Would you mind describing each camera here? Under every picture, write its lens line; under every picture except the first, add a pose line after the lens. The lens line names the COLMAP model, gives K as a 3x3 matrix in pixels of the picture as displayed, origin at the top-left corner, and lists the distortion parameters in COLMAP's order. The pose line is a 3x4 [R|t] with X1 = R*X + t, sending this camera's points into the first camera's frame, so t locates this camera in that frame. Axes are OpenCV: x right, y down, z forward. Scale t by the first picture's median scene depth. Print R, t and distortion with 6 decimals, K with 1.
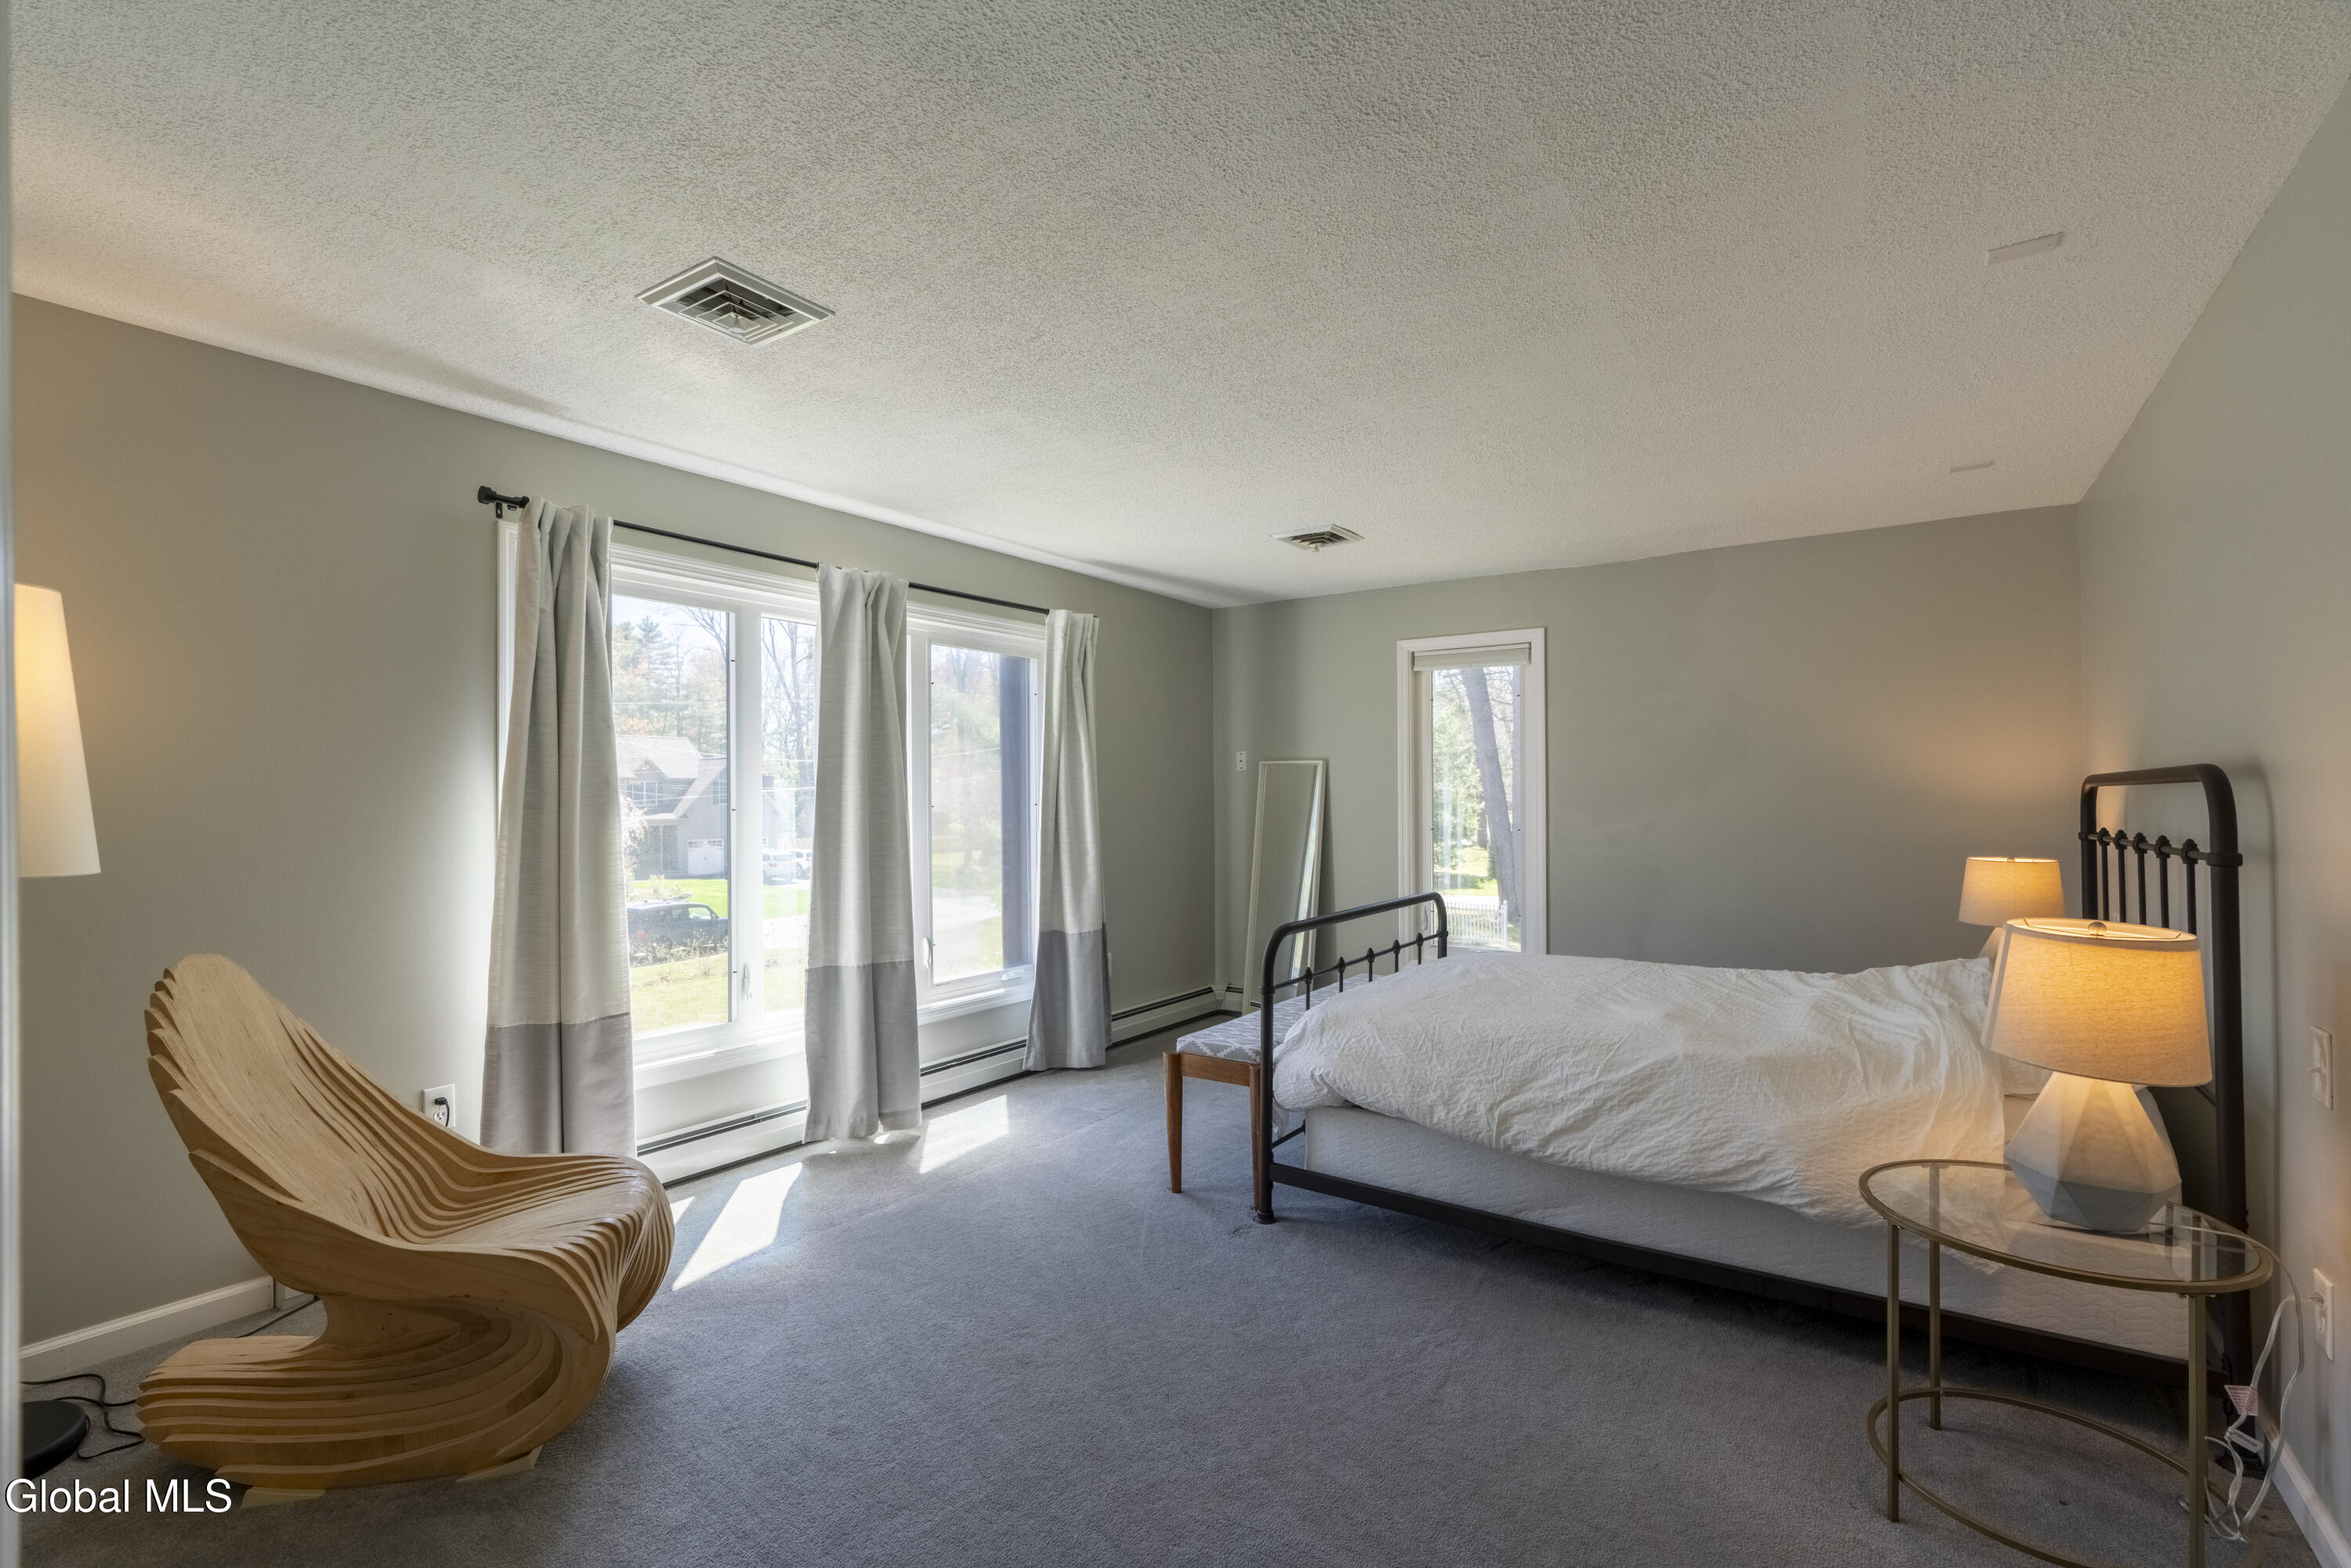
lens RADIAL K [[1045.9, 0, 1176.3], [0, 1045.9, 779.7], [0, 0, 1]] dist [-0.003404, 0.000952]
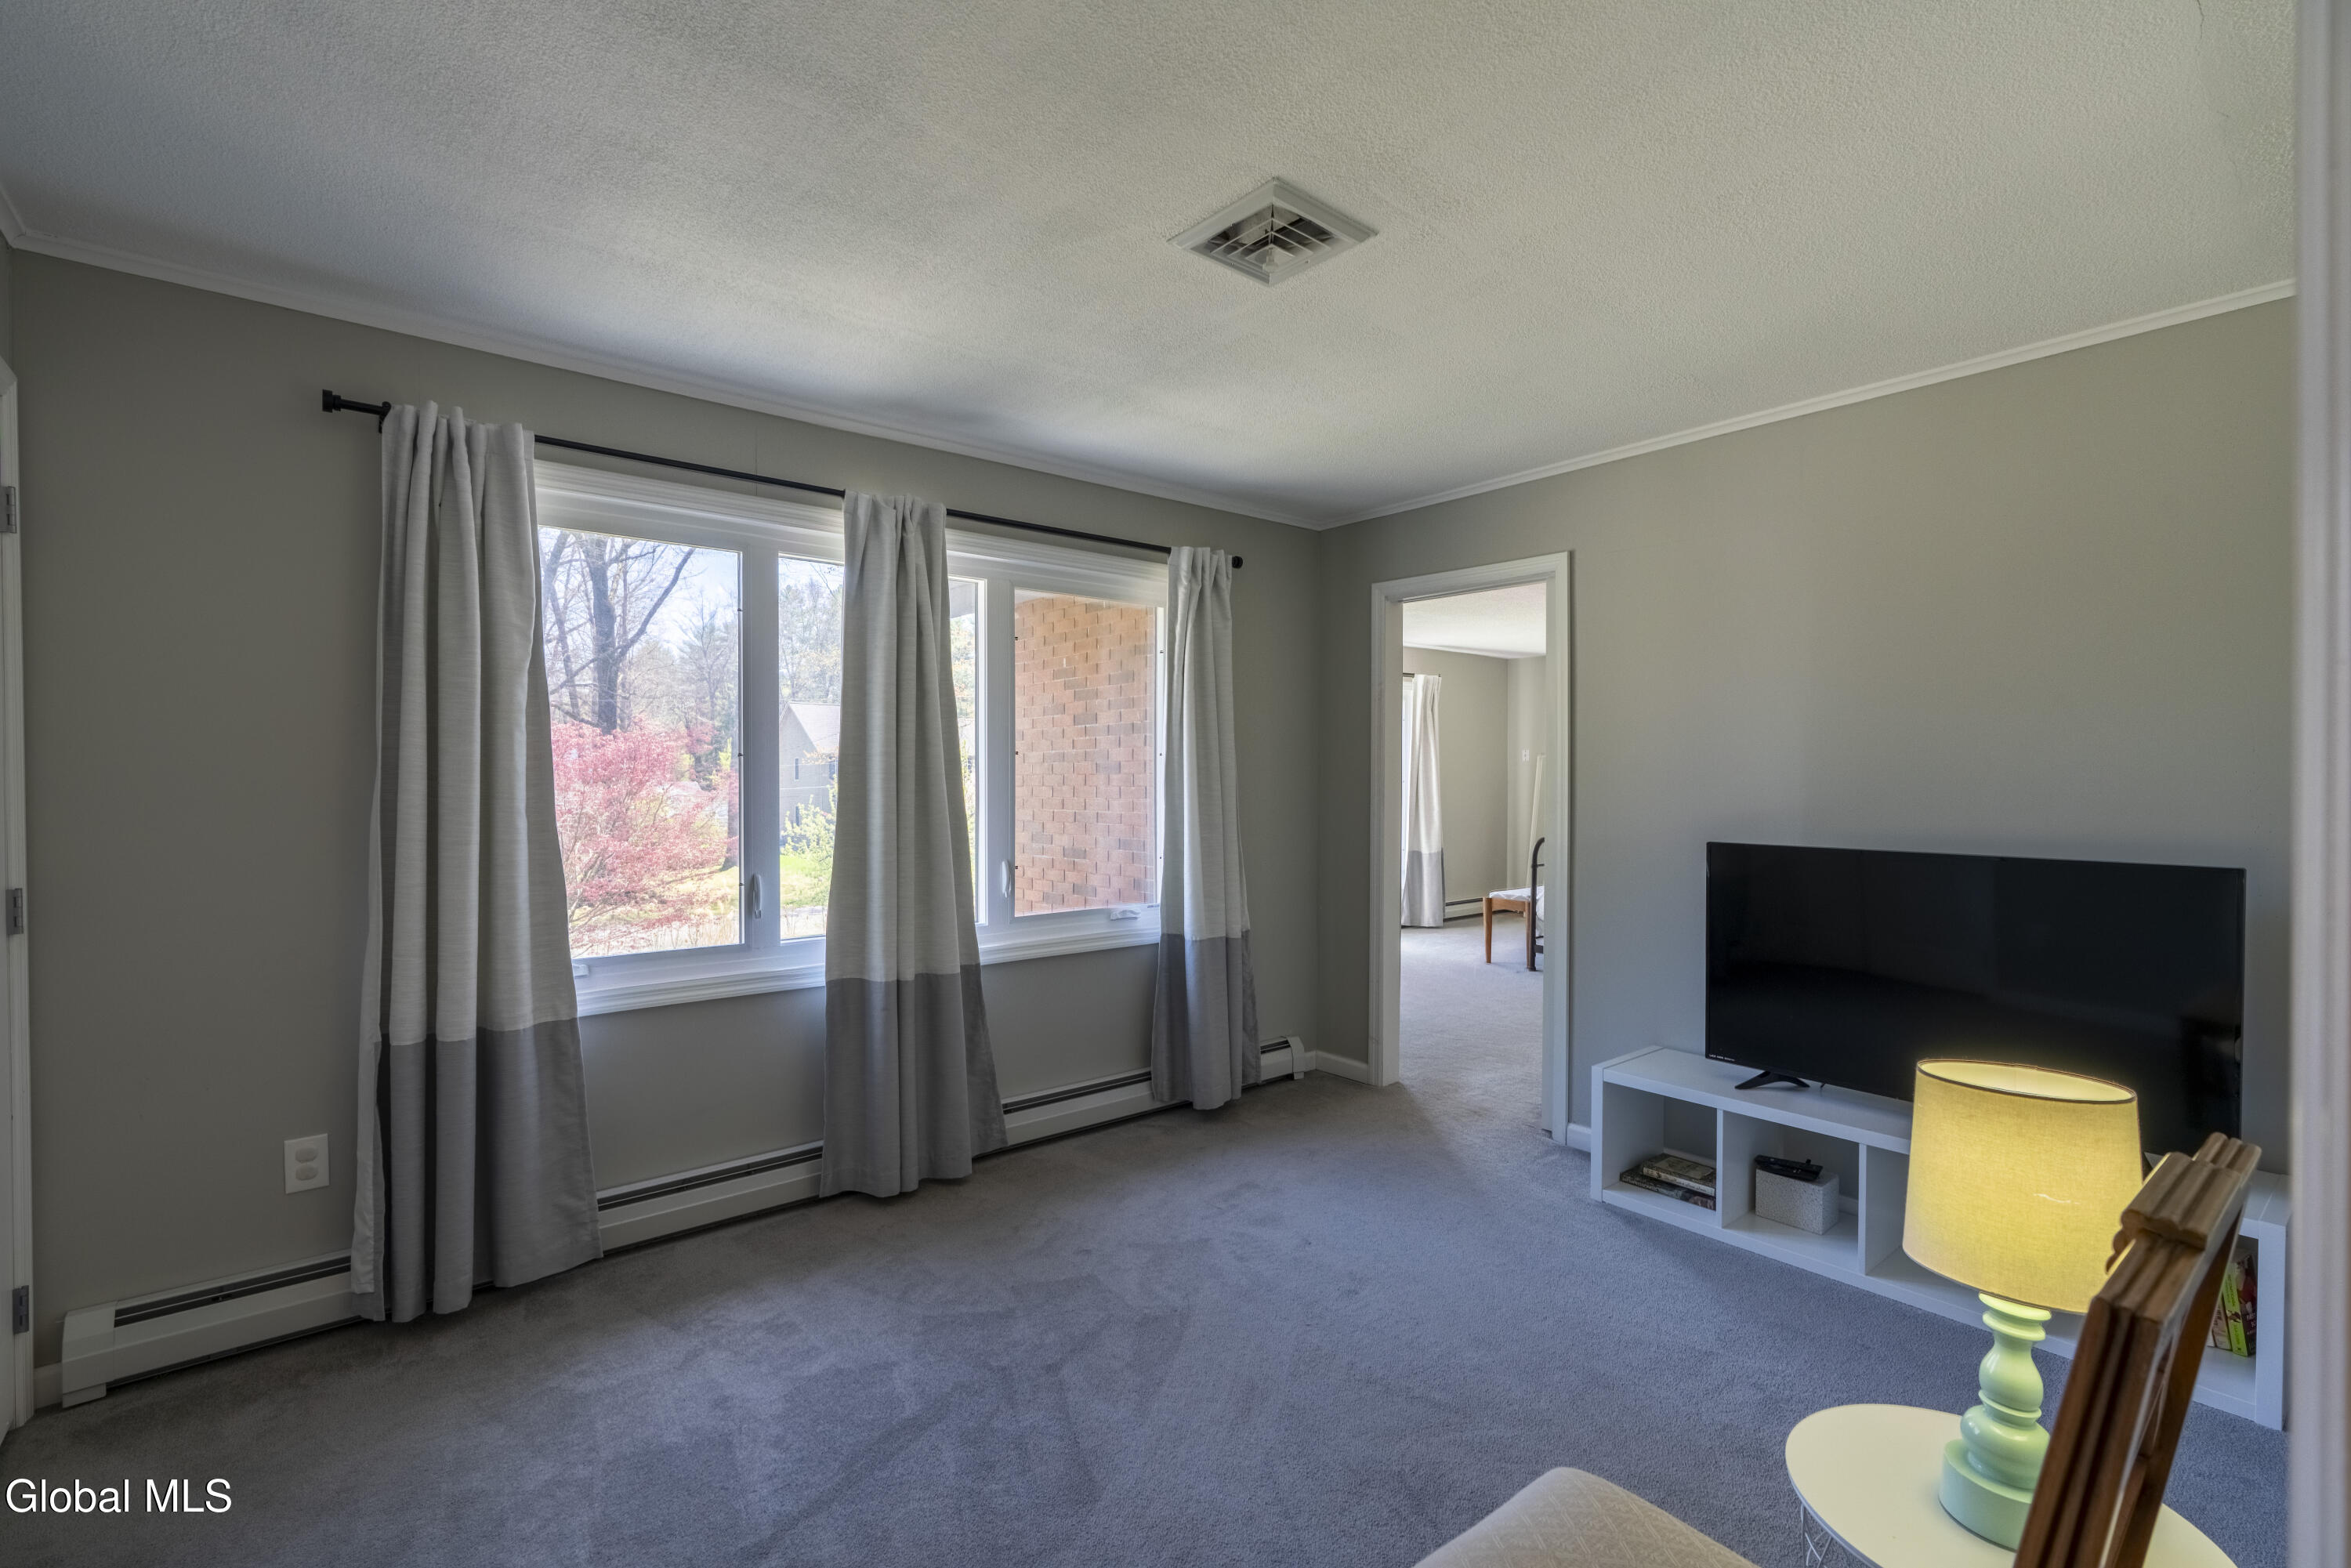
lens RADIAL K [[1045.9, 0, 1175.3], [0, 1045.9, 762.6], [0, 0, 1]] dist [-0.003404, 0.000952]
pose [[0.964456, 0.010765, -0.264023, -0.040642], [-0.005710, 0.999786, 0.019908, -0.042720], [0.264181, -0.017693, 0.964311, -0.852170]]
